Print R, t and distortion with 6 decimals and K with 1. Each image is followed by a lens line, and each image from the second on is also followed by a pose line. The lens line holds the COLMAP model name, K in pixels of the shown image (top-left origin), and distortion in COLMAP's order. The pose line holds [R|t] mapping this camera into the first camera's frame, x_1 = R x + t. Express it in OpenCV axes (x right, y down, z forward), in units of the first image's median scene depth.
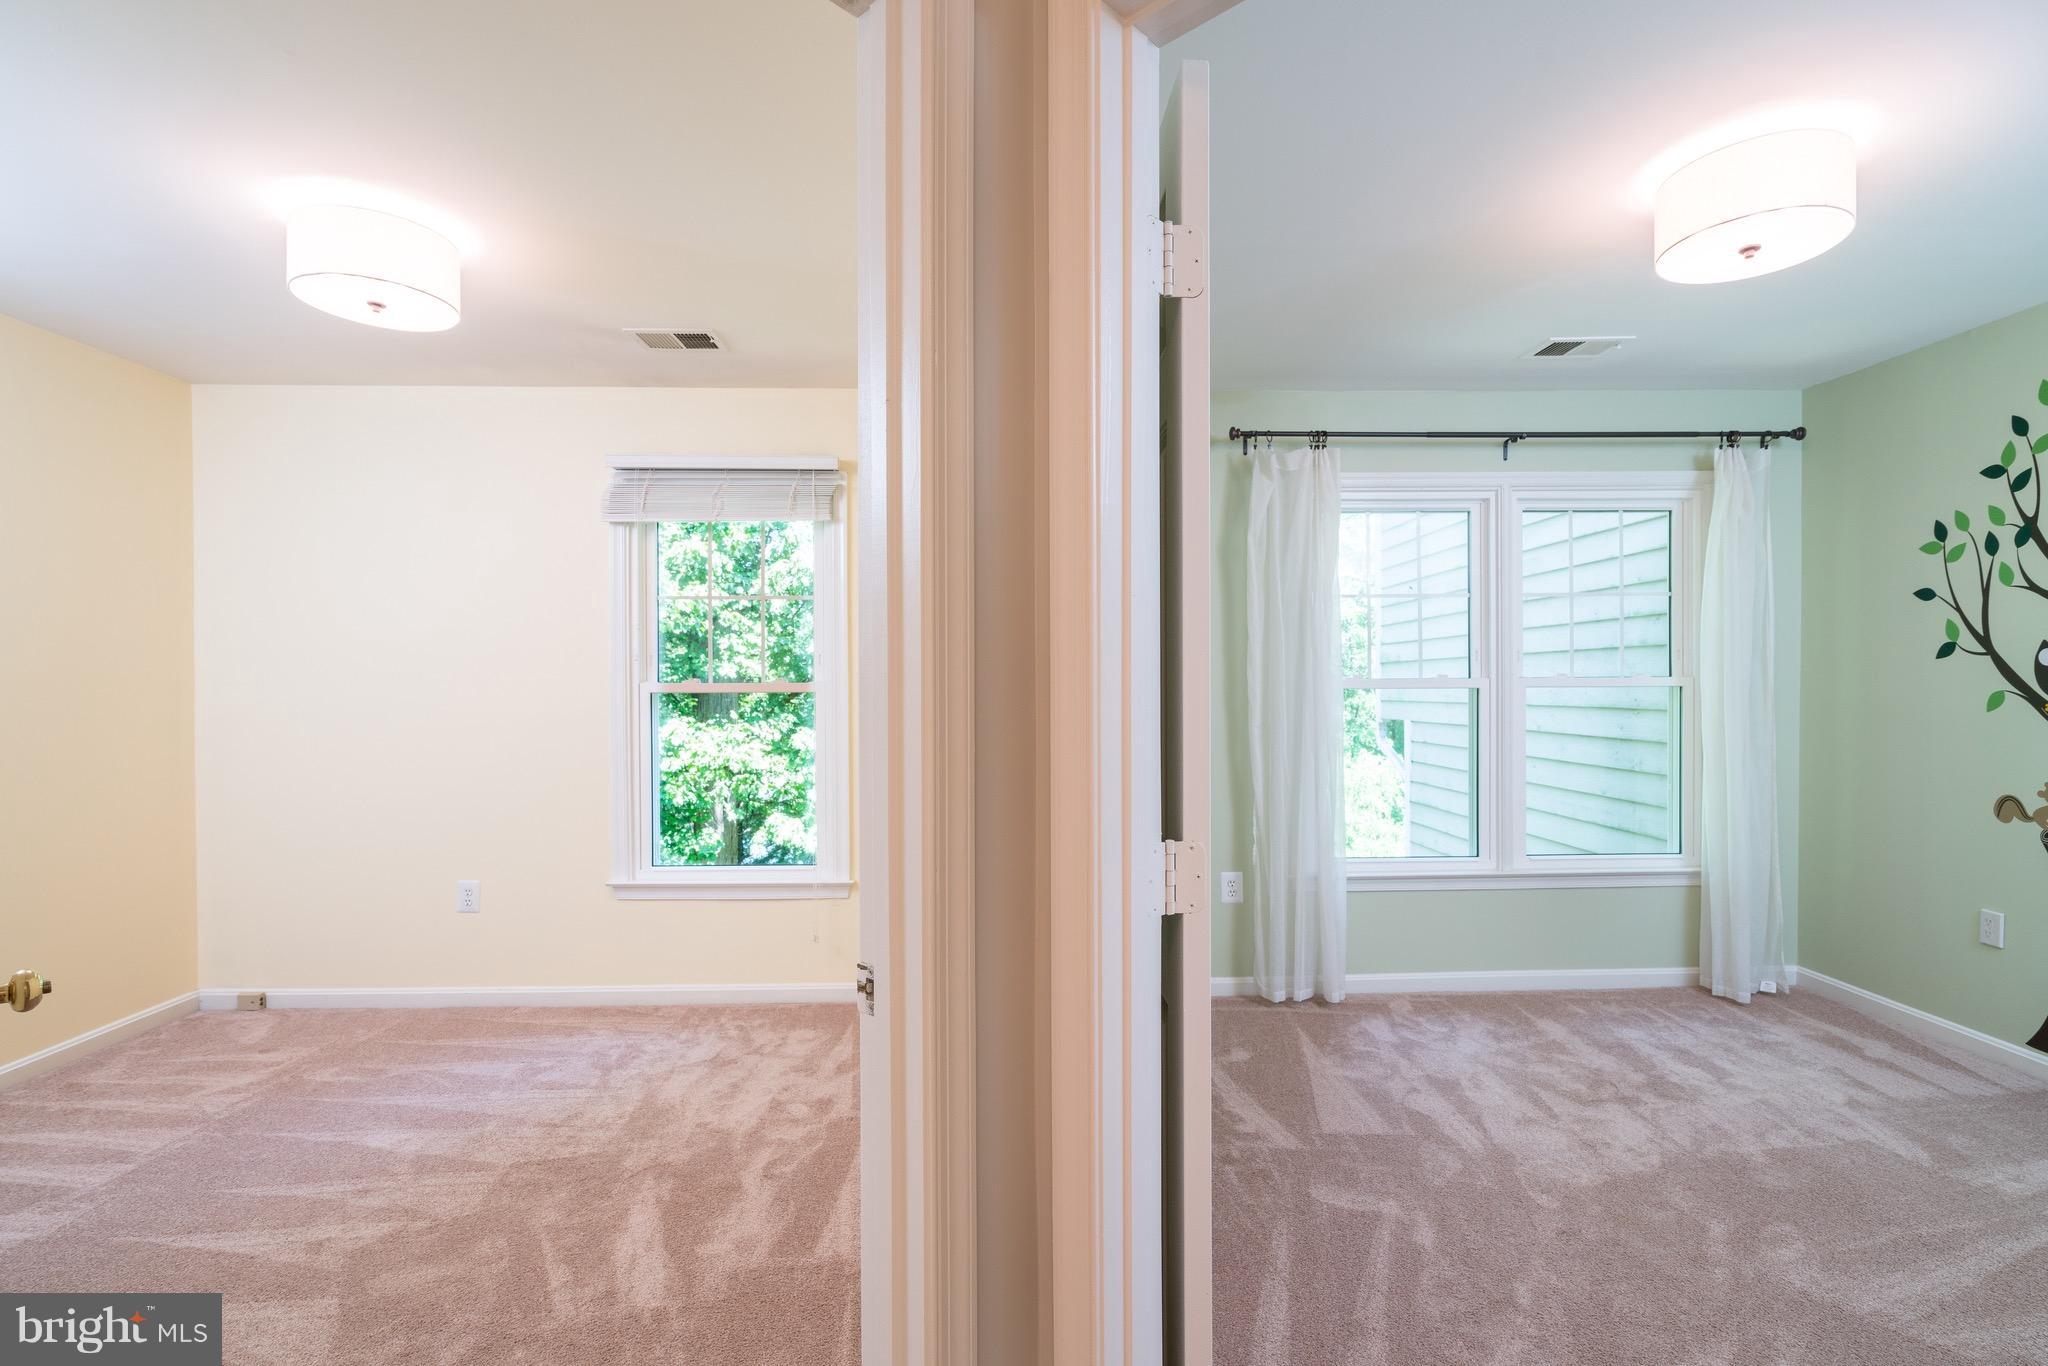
lens RADIAL K [[949.2, 0, 1030.2], [0, 949.2, 690.2], [0, 0, 1]] dist [-0.005247, 0.003779]
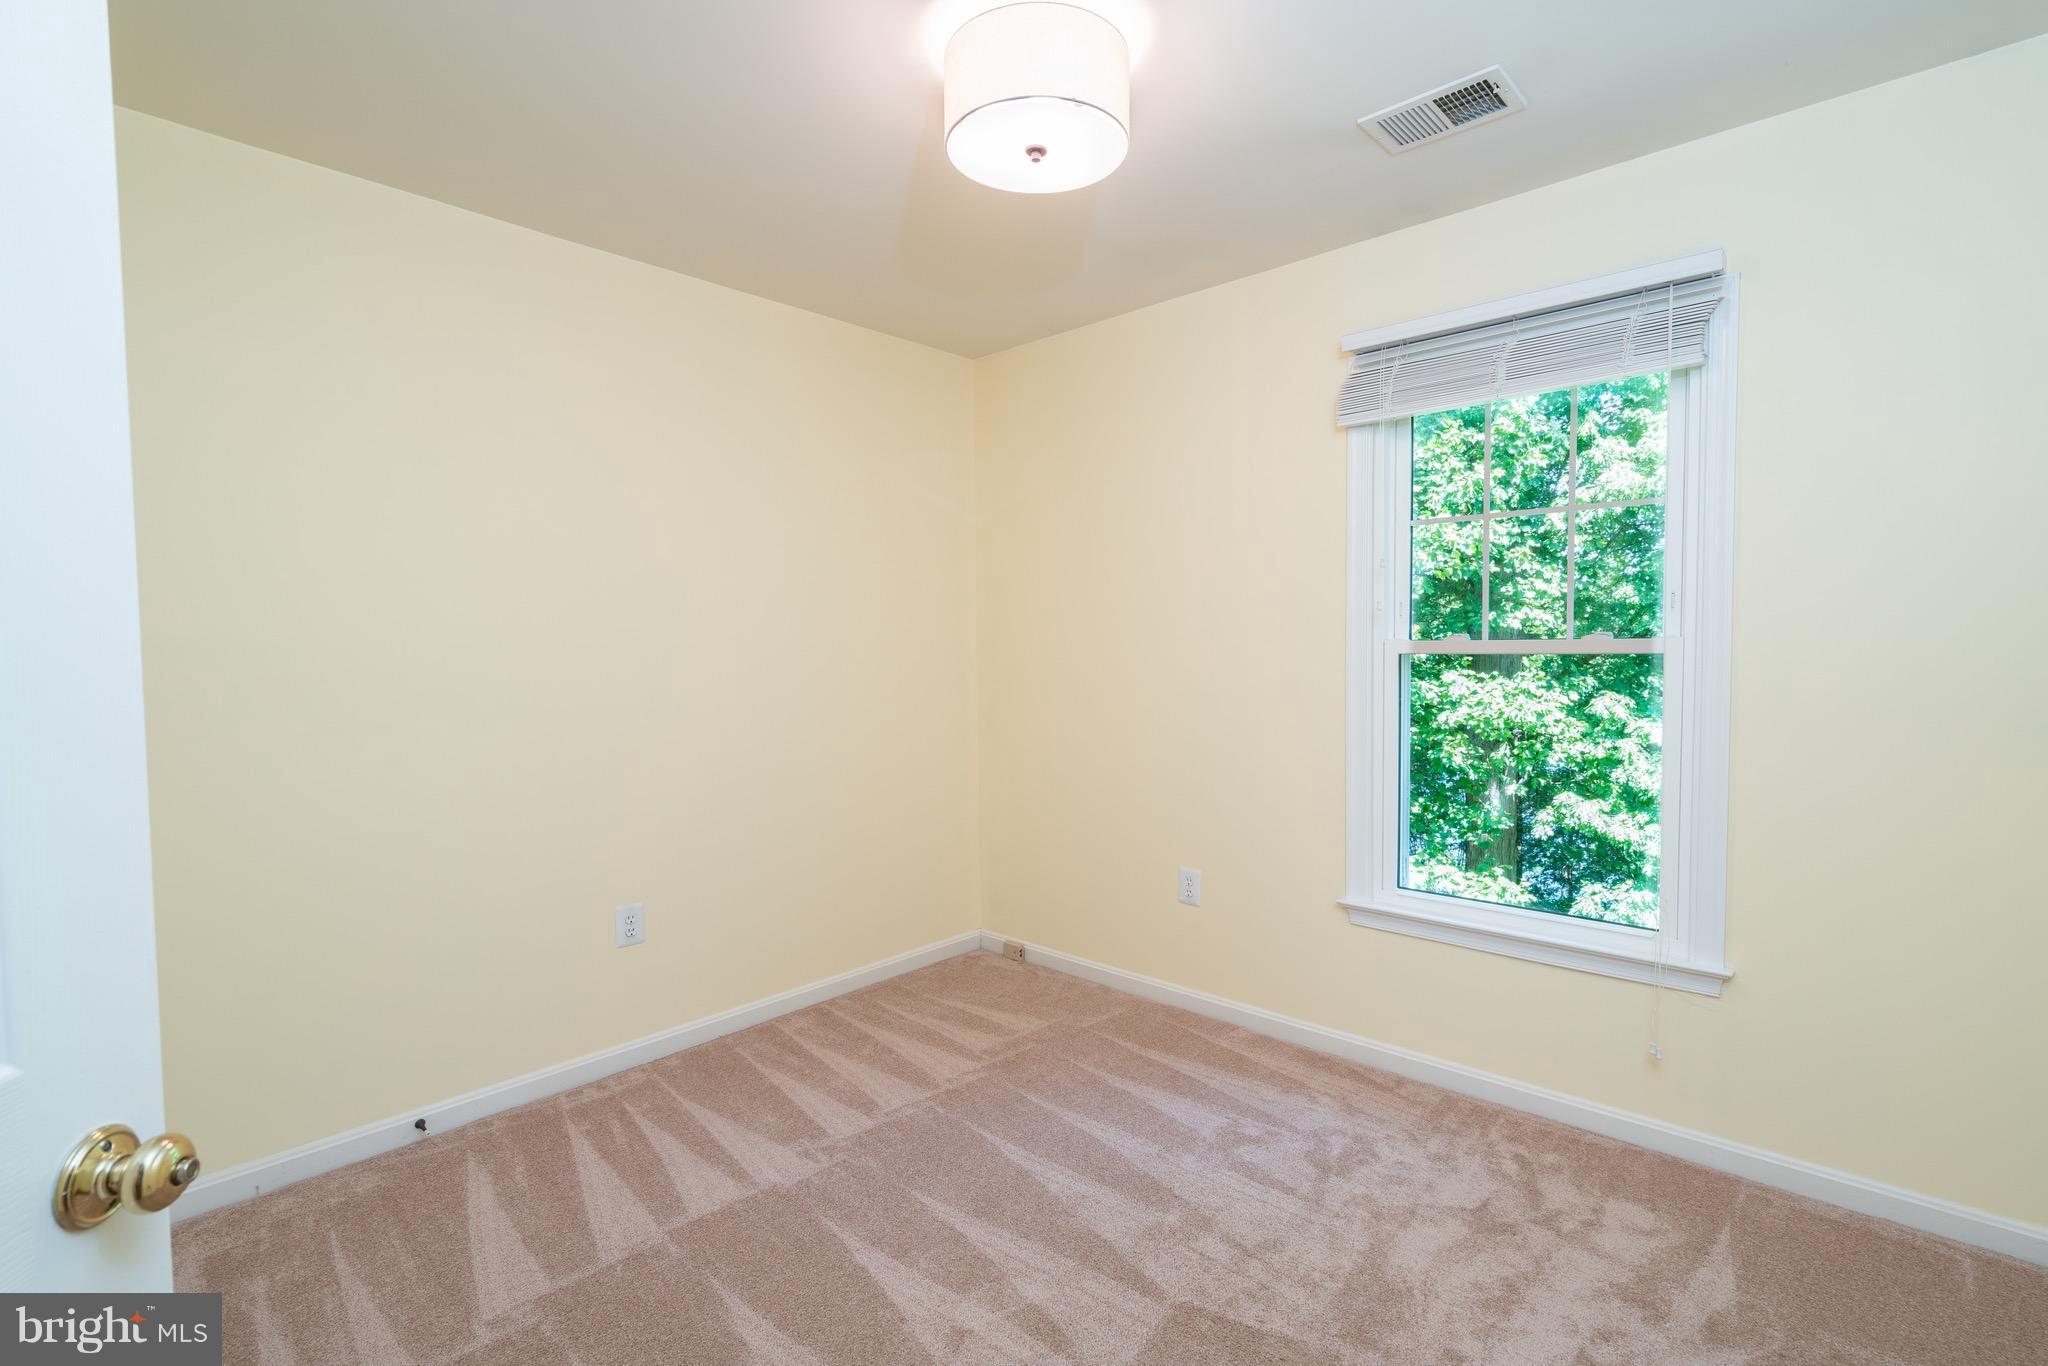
lens RADIAL K [[949.2, 0, 1030.2], [0, 949.2, 690.2], [0, 0, 1]] dist [-0.005247, 0.003779]
pose [[0.713635, 0.028768, -0.699927, -0.096678], [0.002754, 0.999033, 0.043870, -0.001647], [0.700512, -0.033235, 0.712866, 0.298532]]
